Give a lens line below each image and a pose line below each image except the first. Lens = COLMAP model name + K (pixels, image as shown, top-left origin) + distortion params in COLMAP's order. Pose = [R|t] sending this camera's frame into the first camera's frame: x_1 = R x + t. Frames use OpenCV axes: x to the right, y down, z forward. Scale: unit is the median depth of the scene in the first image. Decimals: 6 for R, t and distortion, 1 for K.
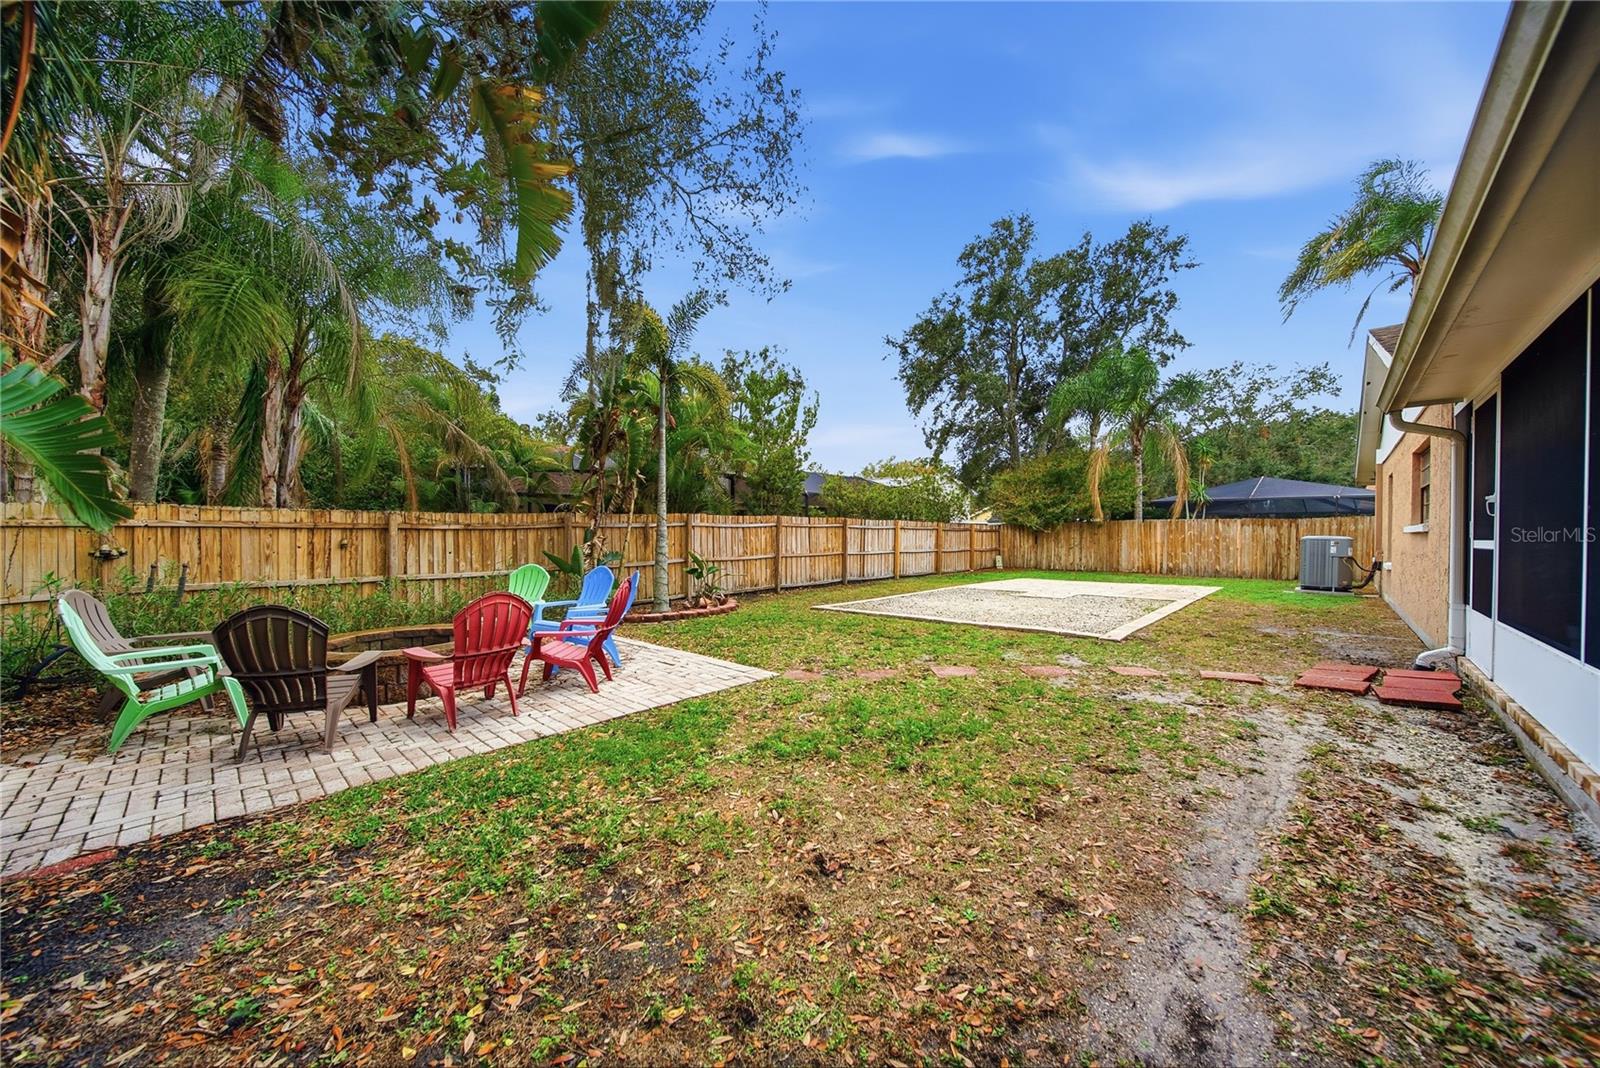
lens RADIAL K [[590.3, 0, 800.0], [0, 590.3, 534.0], [0, 0, 1]] dist [-0.001277, -0.000127]
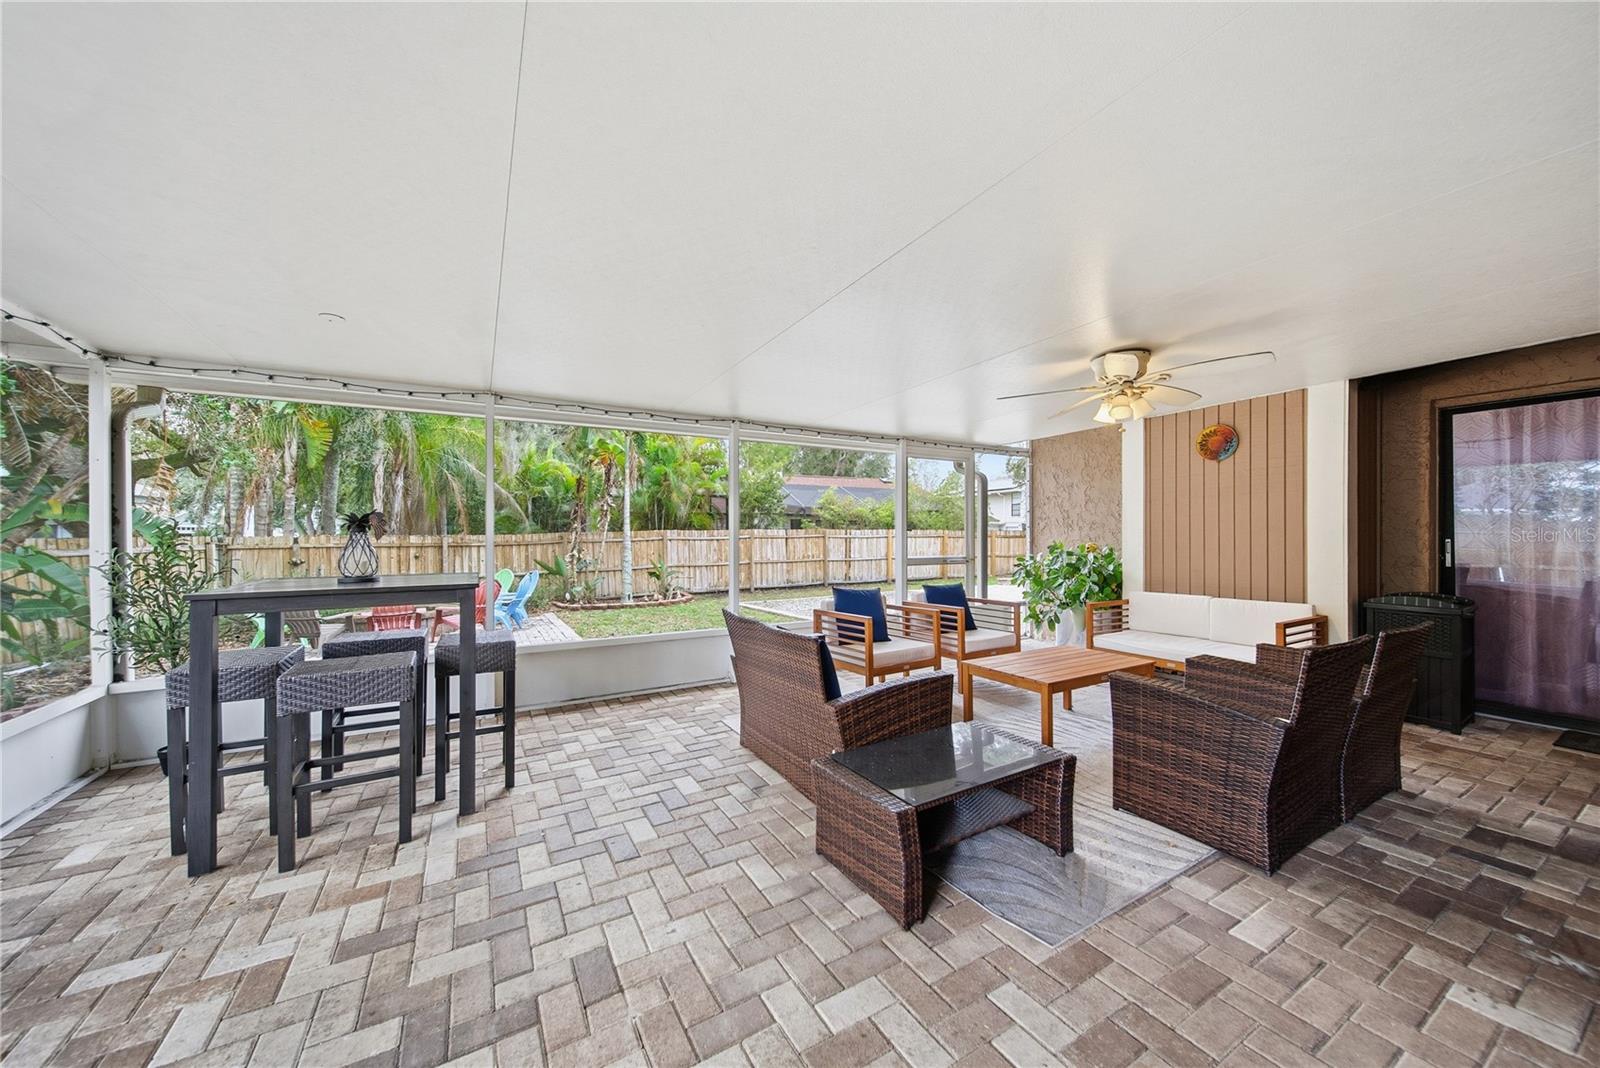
lens RADIAL K [[590.3, 0, 800.0], [0, 590.3, 534.0], [0, 0, 1]] dist [-0.001277, -0.000127]
pose [[0.951932, -0.008305, -0.306196, 0.673206], [0.008455, 0.999964, -0.000835, -0.030037], [0.306192, -0.001794, 0.951968, -0.217678]]
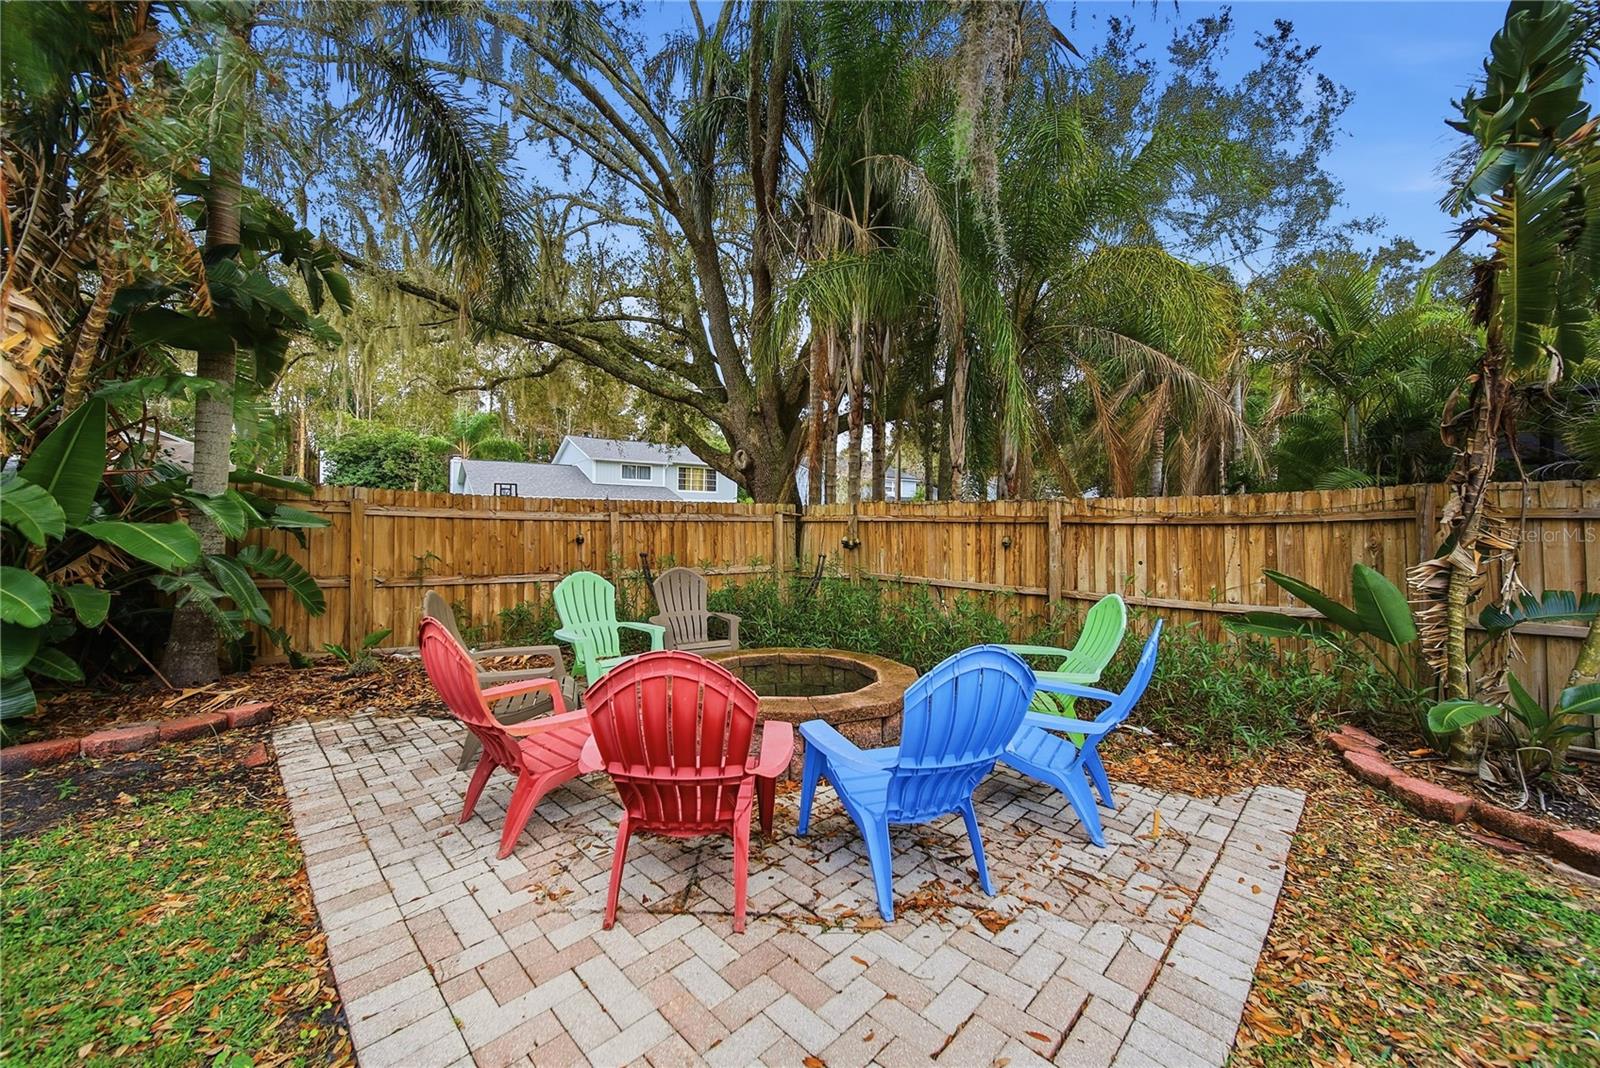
lens RADIAL K [[590.3, 0, 800.0], [0, 590.3, 534.0], [0, 0, 1]] dist [-0.001277, -0.000127]
pose [[-0.045427, 0.014717, -0.998859, 0.026923], [-0.013764, 0.999787, 0.015356, -0.002516], [0.998873, 0.014445, -0.045214, 0.678741]]
